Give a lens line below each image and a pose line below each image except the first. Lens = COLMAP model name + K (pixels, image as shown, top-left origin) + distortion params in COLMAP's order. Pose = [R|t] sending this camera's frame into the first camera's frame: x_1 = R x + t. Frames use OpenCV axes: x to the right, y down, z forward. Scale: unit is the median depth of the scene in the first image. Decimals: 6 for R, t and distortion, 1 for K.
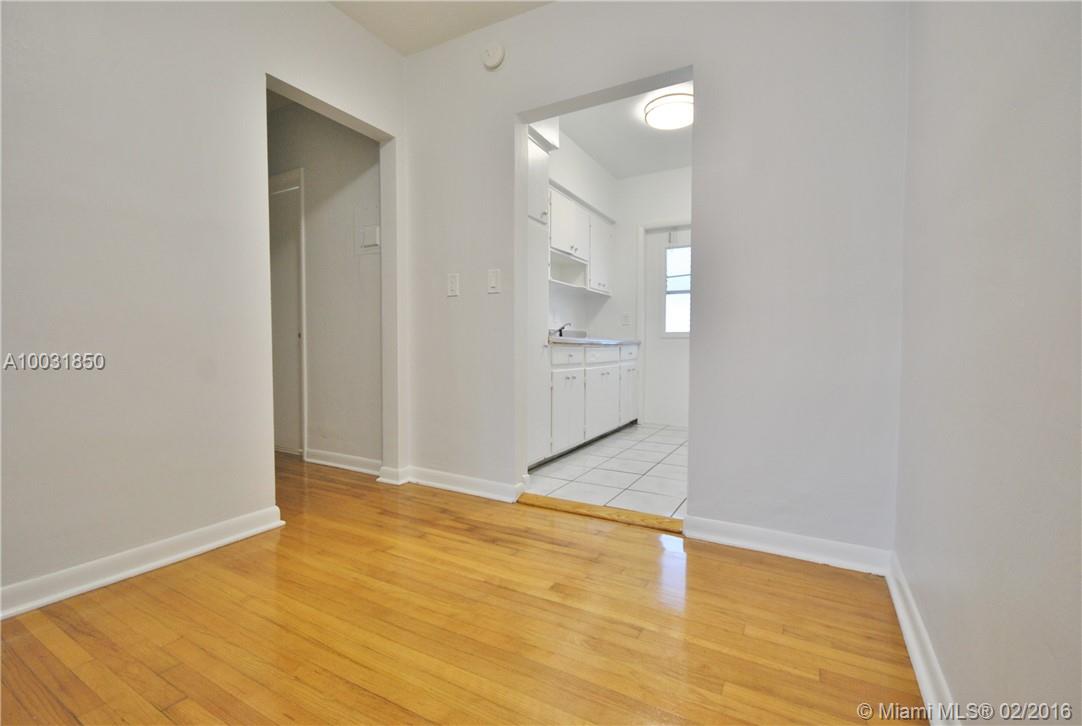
lens RADIAL K [[477.3, 0, 541.0], [0, 477.3, 363.0], [0, 0, 1]] dist [0.001668, -0.000022]
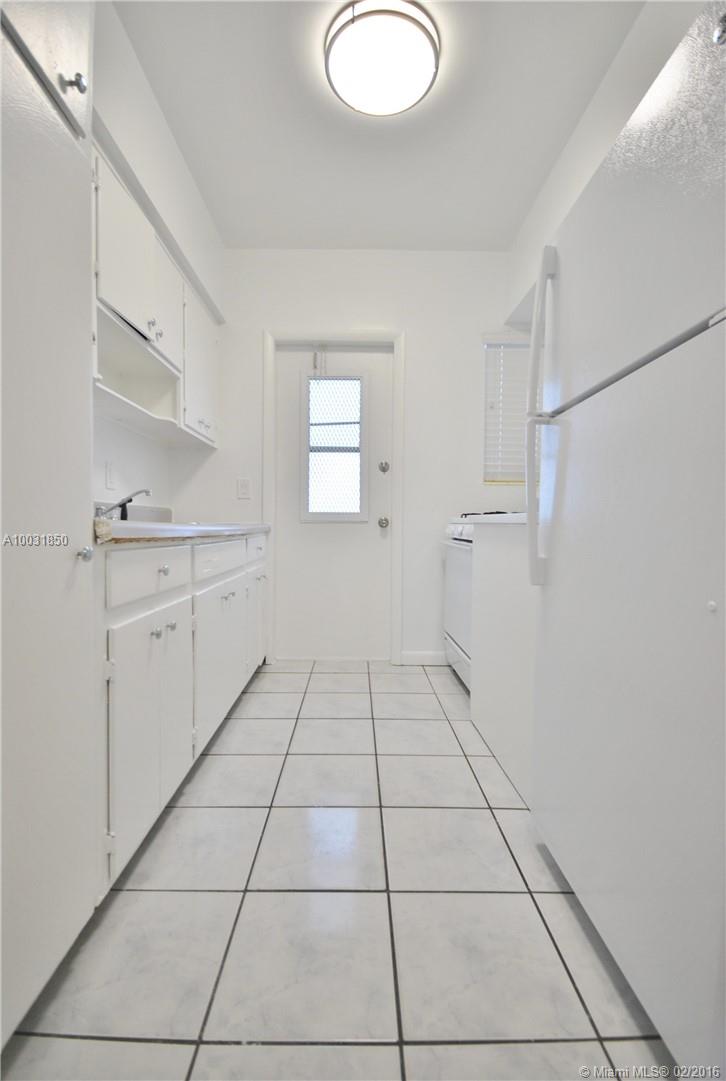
lens RADIAL K [[476.8, 0, 363.0], [0, 476.8, 540.5], [0, 0, 1]] dist [0.001668, -0.000022]
pose [[0.863481, -0.011606, 0.504247, 0.008653], [0.012944, 0.999916, 0.000849, -0.036622], [-0.504215, 0.005794, 0.863559, 0.565652]]
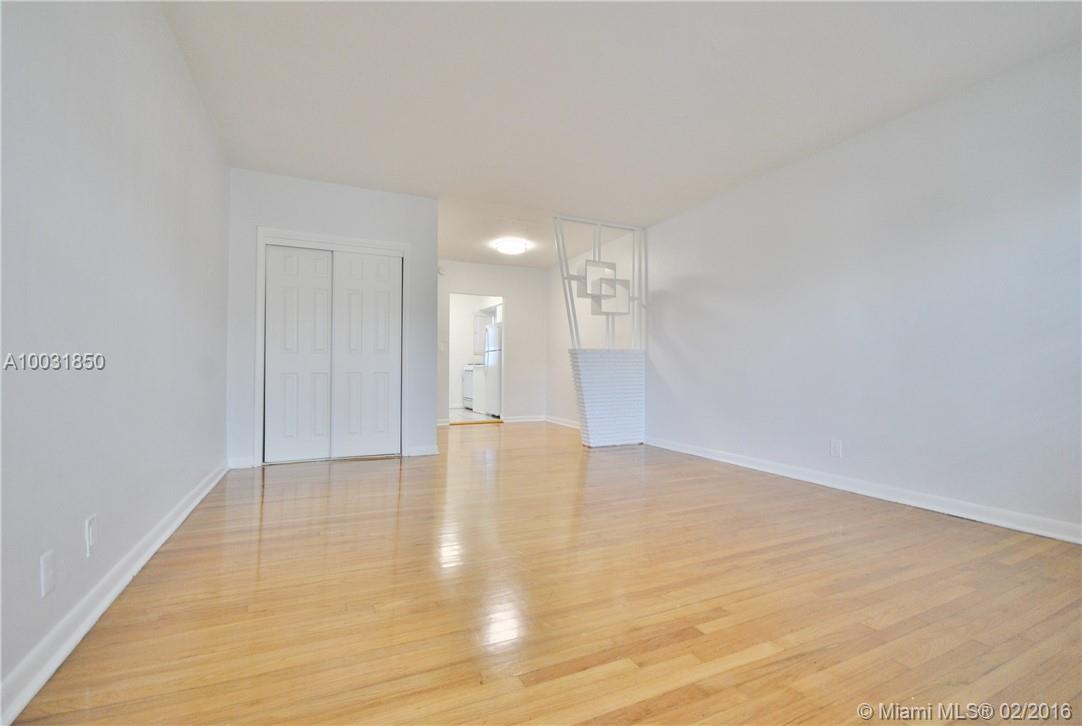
lens RADIAL K [[479.7, 0, 541.0], [0, 479.7, 363.0], [0, 0, 1]] dist [0.007704, -0.006957]
pose [[0.588059, 0.005977, 0.808796, -1.442364], [0.027766, 0.999234, -0.027572, 0.010928], [-0.808341, 0.038671, 0.587443, -0.800104]]
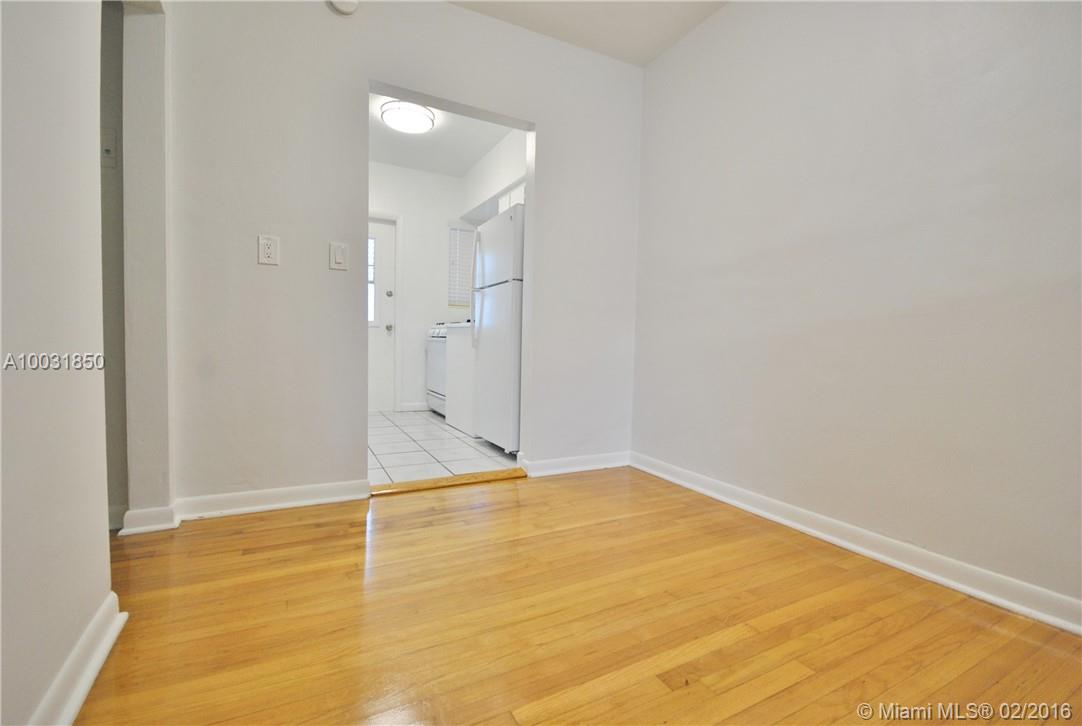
lens RADIAL K [[477.3, 0, 541.0], [0, 477.3, 363.0], [0, 0, 1]] dist [0.001668, -0.000022]
pose [[0.541481, -0.028375, 0.840234, -0.469050], [0.009321, 0.999571, 0.027749, 0.002617], [-0.840661, -0.007194, 0.541514, 0.145916]]
